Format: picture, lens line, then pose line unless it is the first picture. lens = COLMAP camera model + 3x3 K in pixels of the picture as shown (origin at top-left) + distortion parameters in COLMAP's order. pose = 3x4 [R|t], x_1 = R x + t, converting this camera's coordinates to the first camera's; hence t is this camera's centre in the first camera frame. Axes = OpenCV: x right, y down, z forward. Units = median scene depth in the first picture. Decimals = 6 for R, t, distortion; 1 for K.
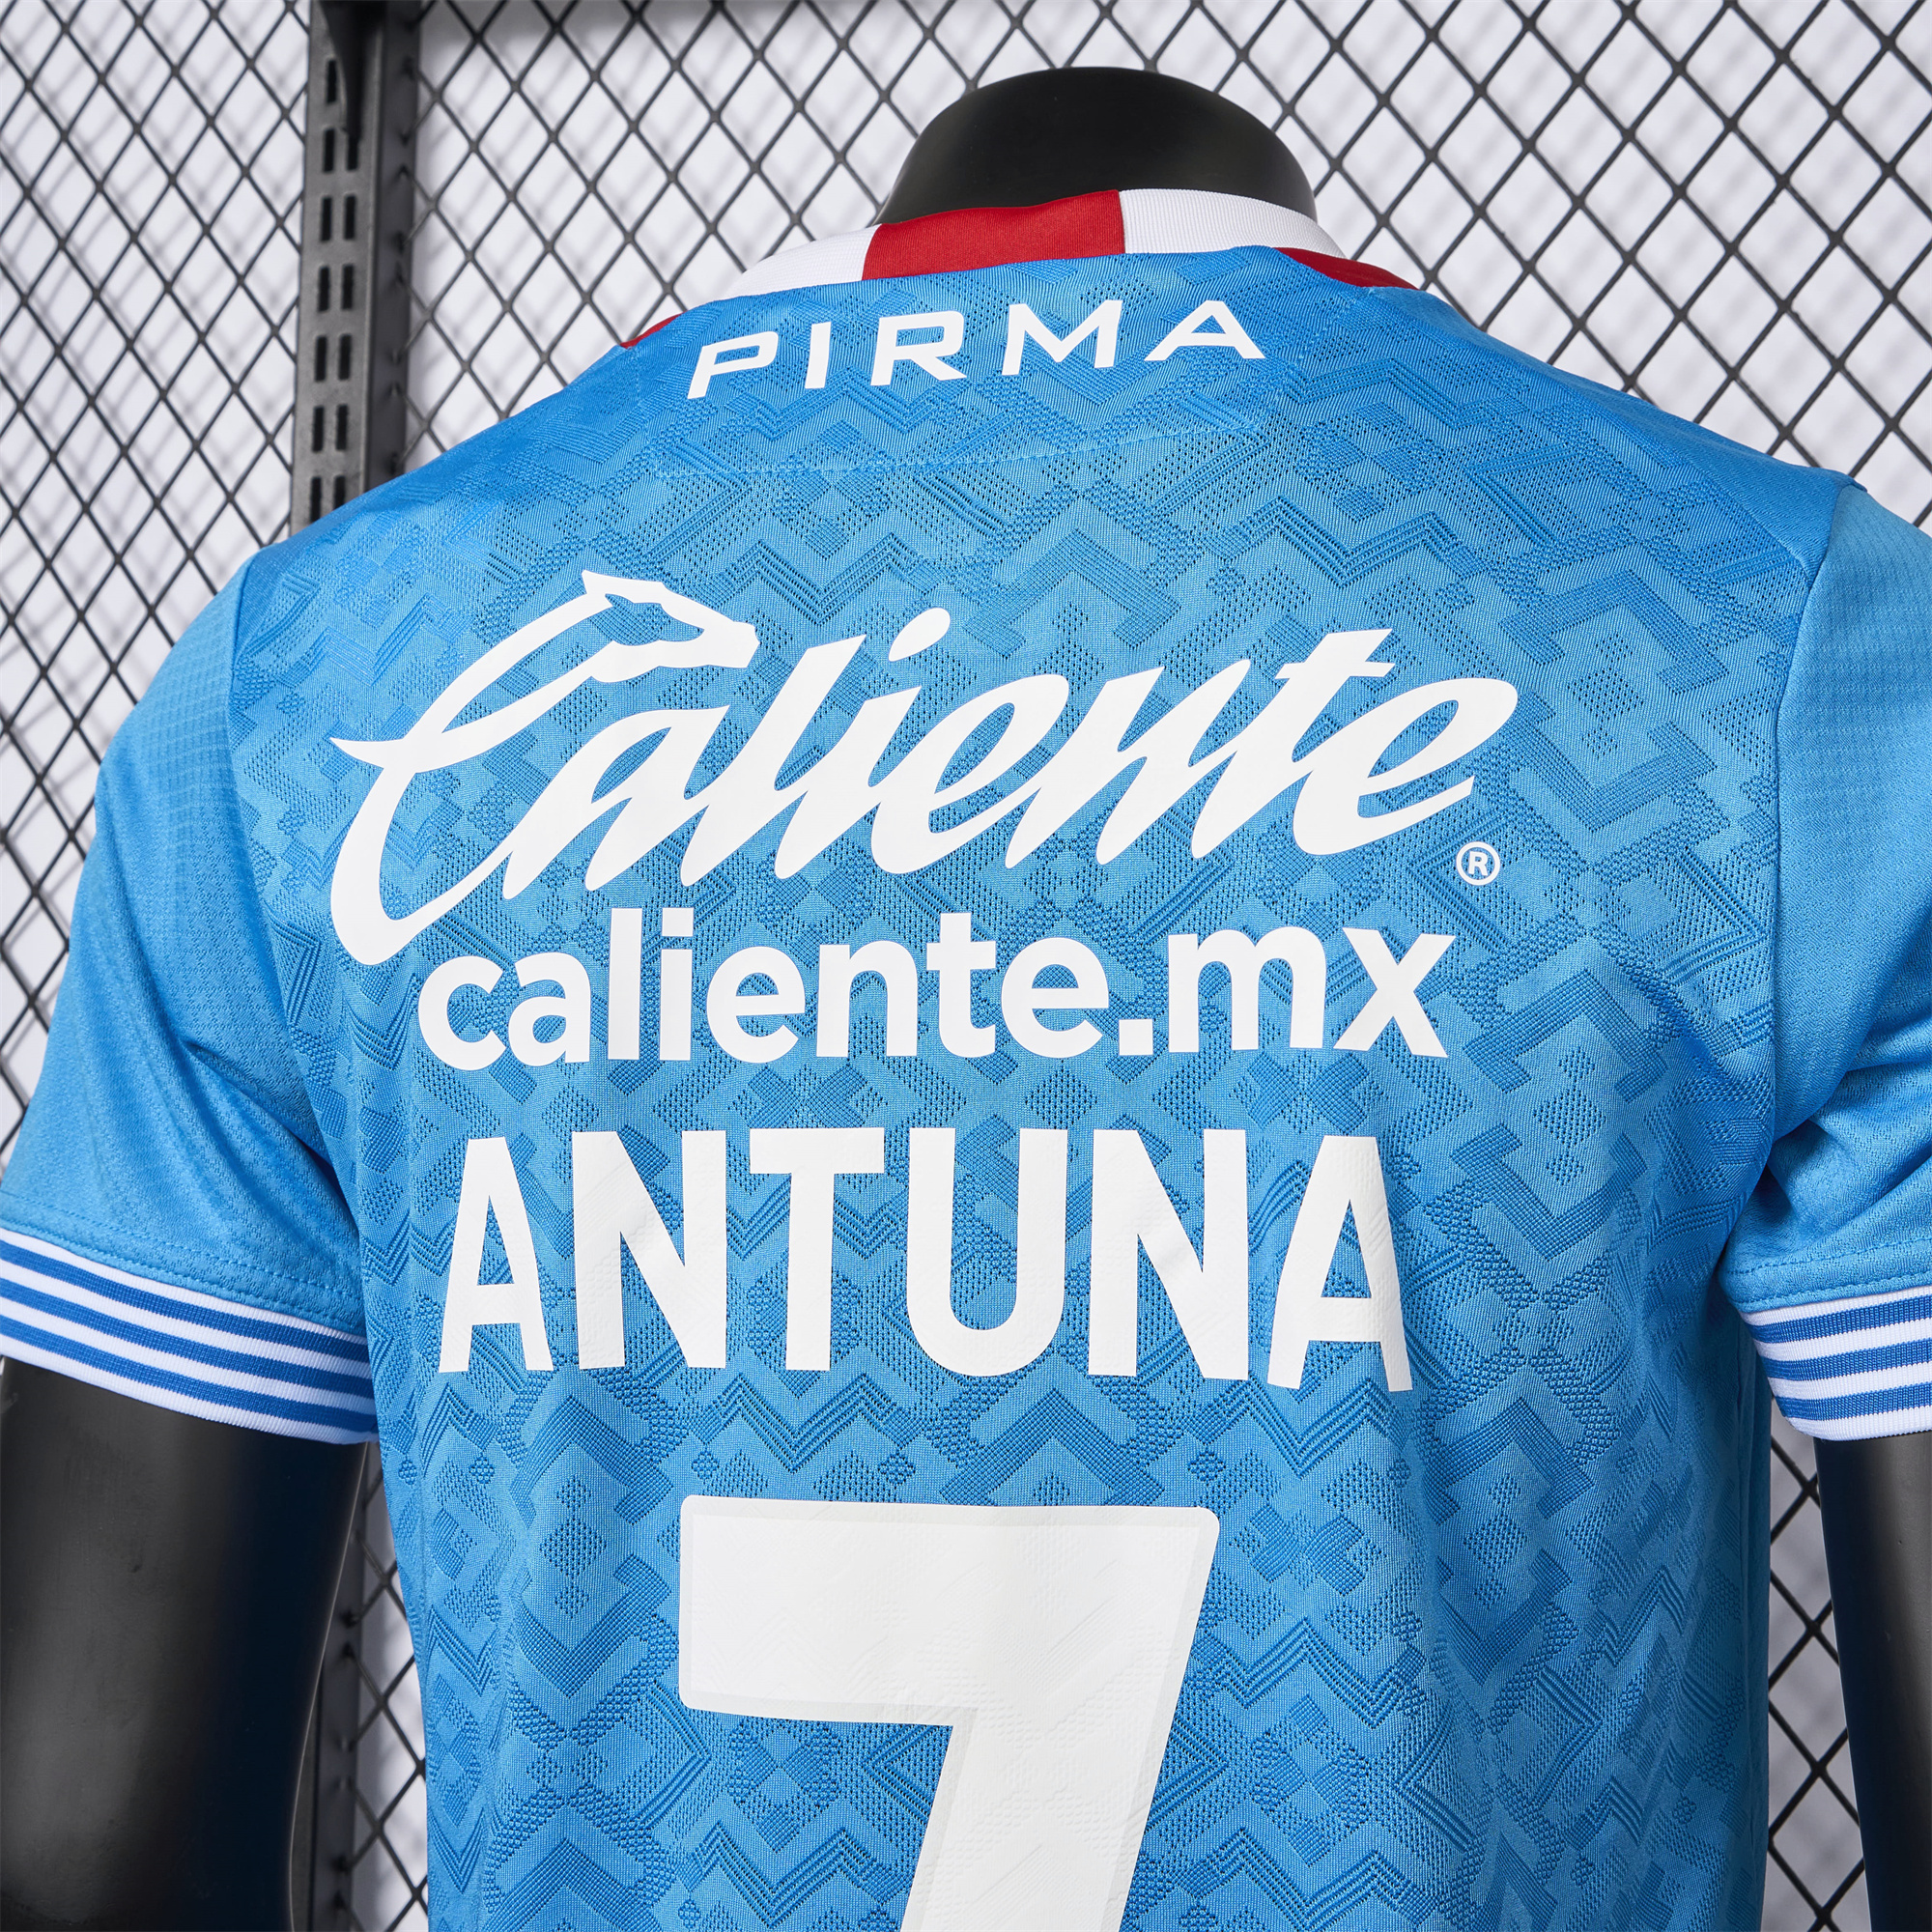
lens RADIAL K [[2839.2, 0, 961.3], [0, 2839.2, 950.9], [0, 0, 1]] dist [0.036919, 0.000000]
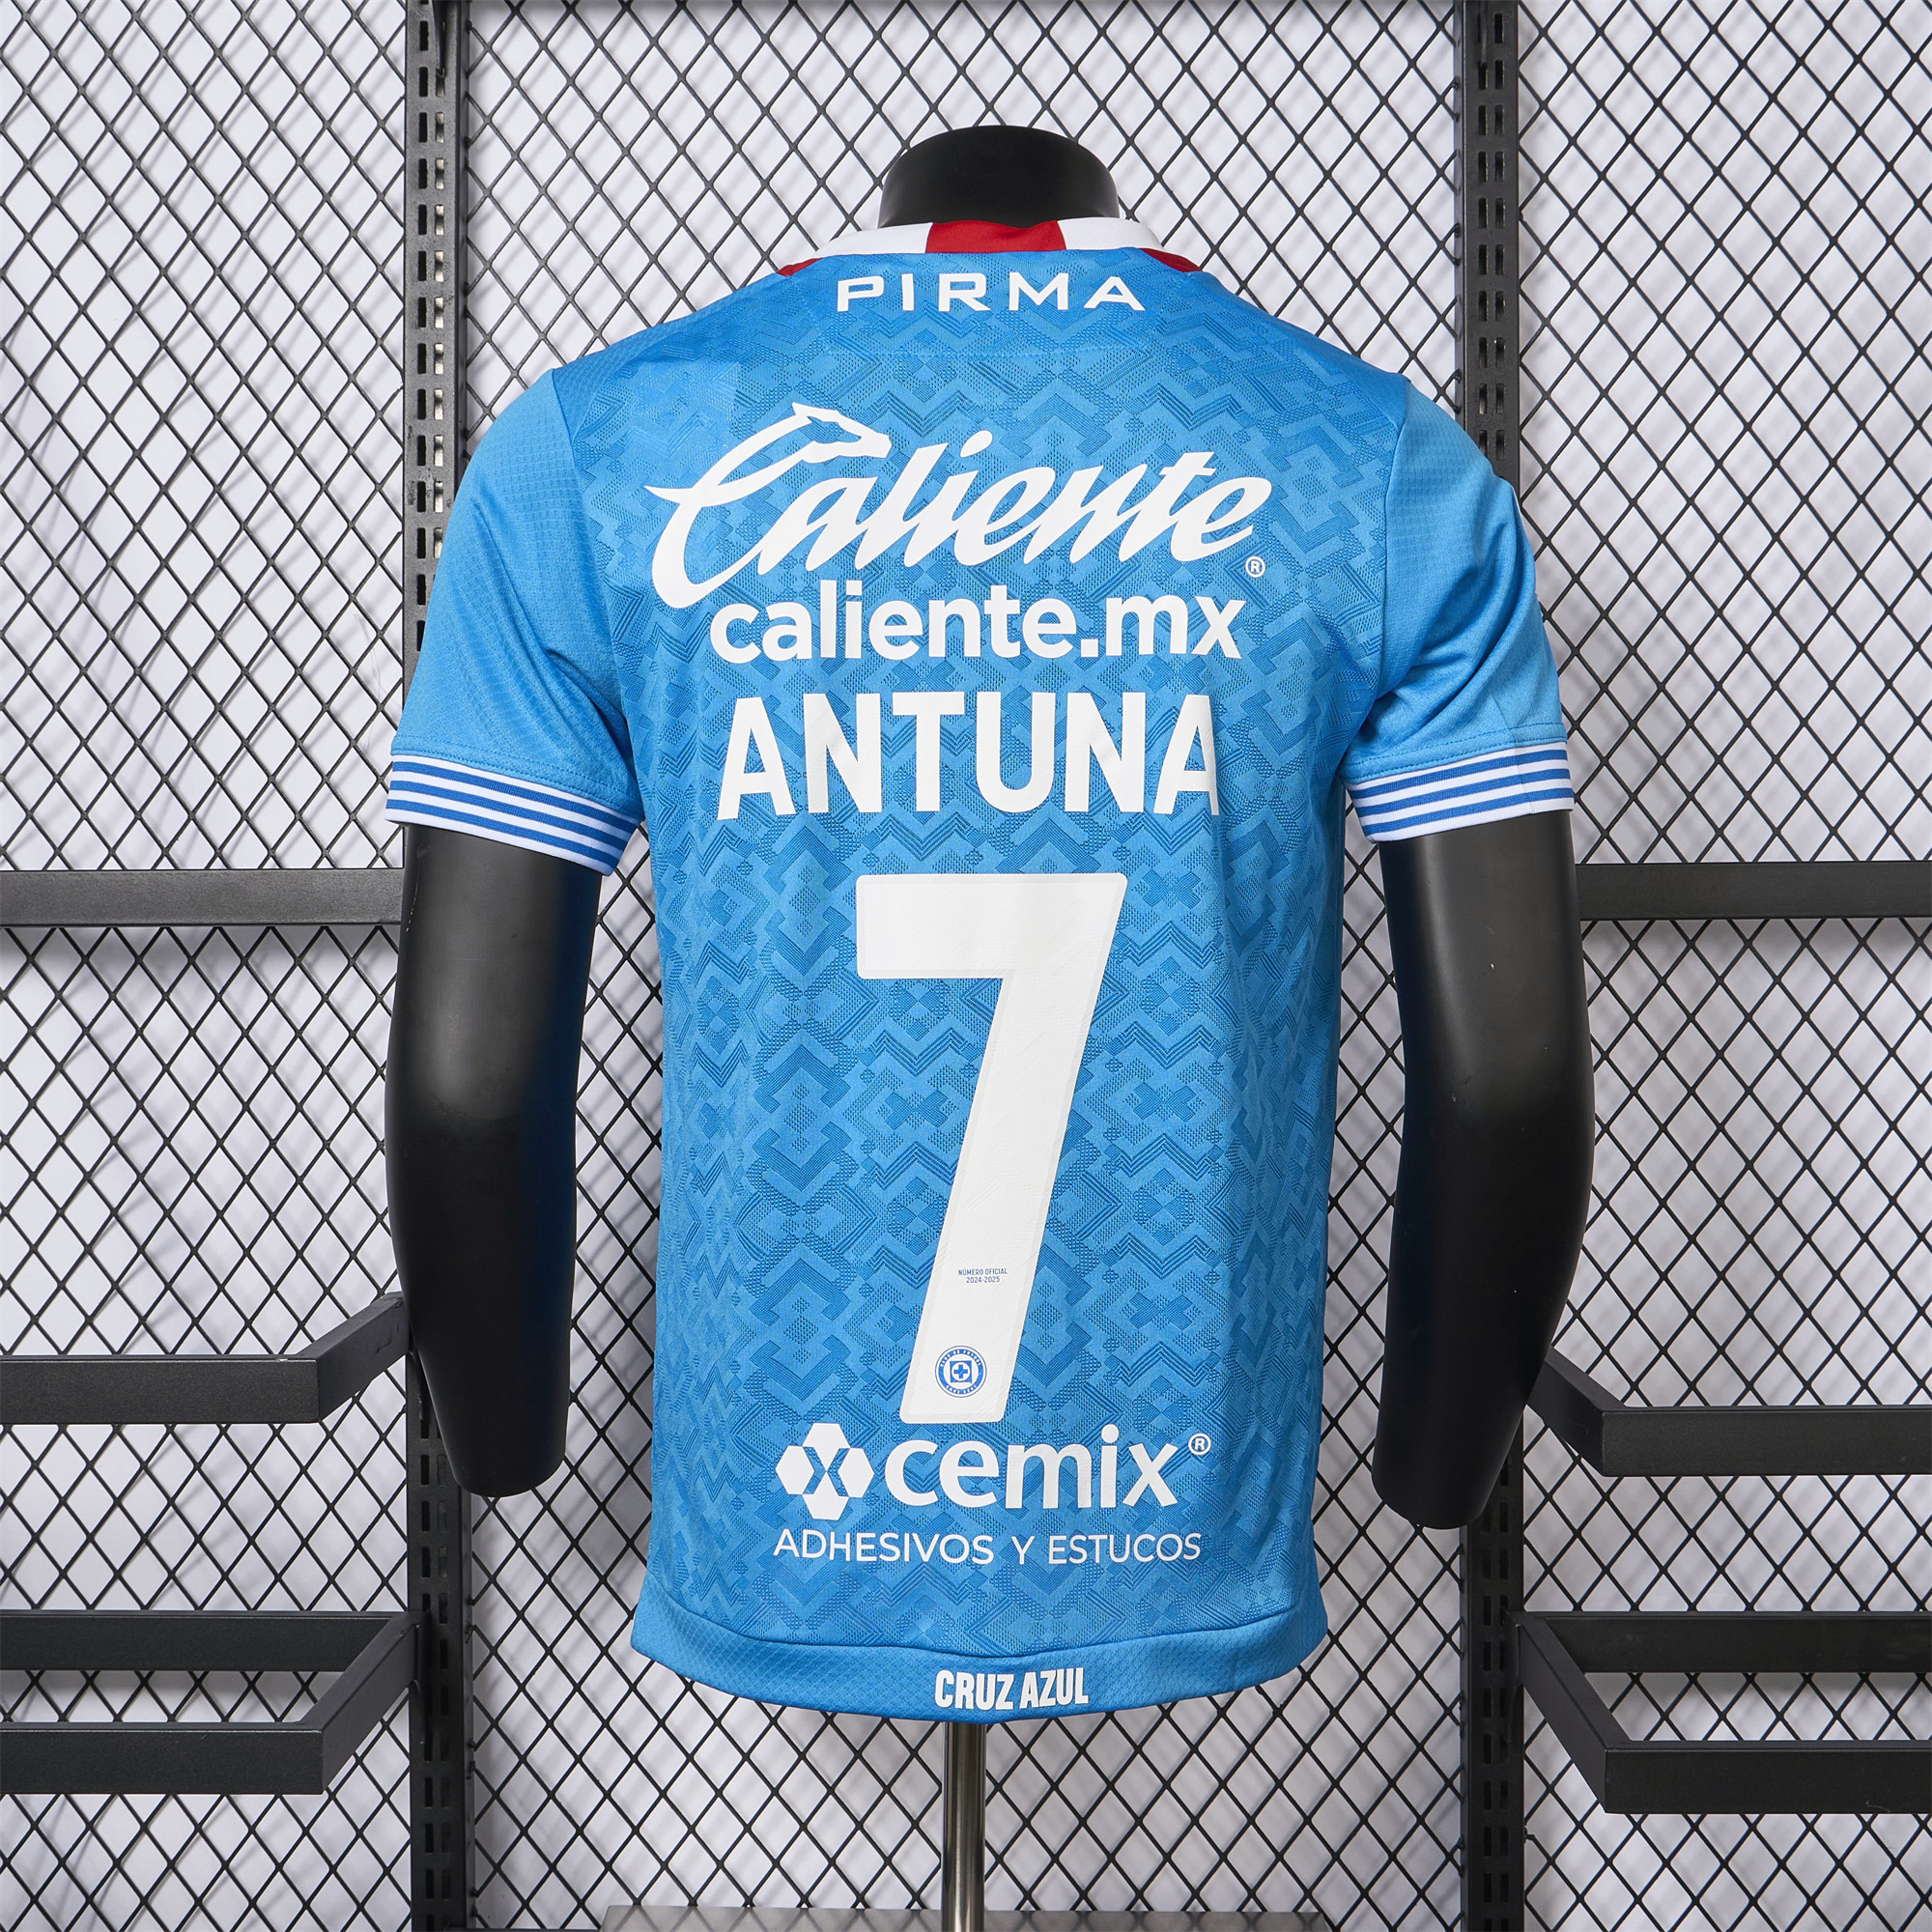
lens RADIAL K [[2655.2, 0, 977.4], [0, 2655.2, 966.9], [0, 0, 1]] dist [-0.067461, 0.000000]
pose [[0.970221, -0.017312, 0.241603, -0.476327], [-0.013435, 0.992061, 0.125039, 0.020082], [-0.241850, -0.124561, 0.962285, -0.841863]]
